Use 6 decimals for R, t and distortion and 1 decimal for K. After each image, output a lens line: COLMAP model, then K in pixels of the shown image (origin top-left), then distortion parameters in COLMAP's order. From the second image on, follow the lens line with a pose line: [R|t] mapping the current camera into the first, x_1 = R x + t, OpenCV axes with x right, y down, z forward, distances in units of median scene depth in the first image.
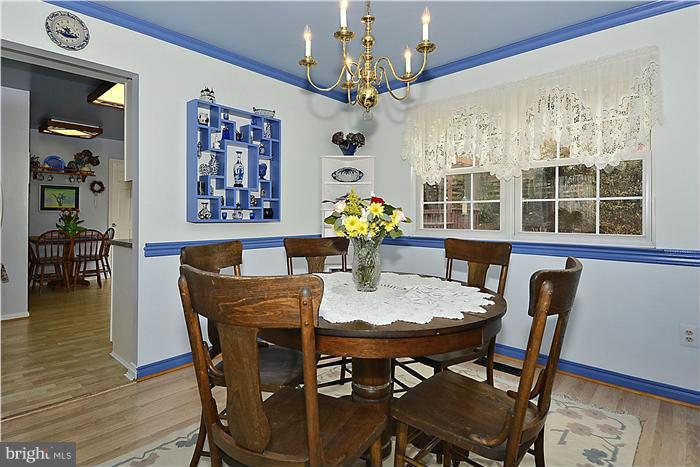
lens RADIAL K [[366.7, 0, 350.7], [0, 366.7, 212.6], [0, 0, 1]] dist [0.017503, -0.003807]
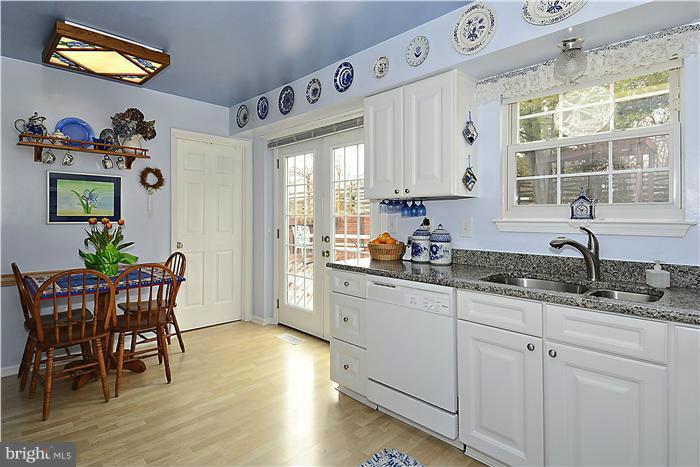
lens RADIAL K [[366.7, 0, 365.7], [0, 366.7, 221.9], [0, 0, 1]] dist [0.017503, -0.003807]
pose [[0.999561, -0.000685, -0.029608, -0.371544], [0.001238, 0.999825, 0.018648, -0.014361], [0.029590, -0.018677, 0.999388, 0.483024]]
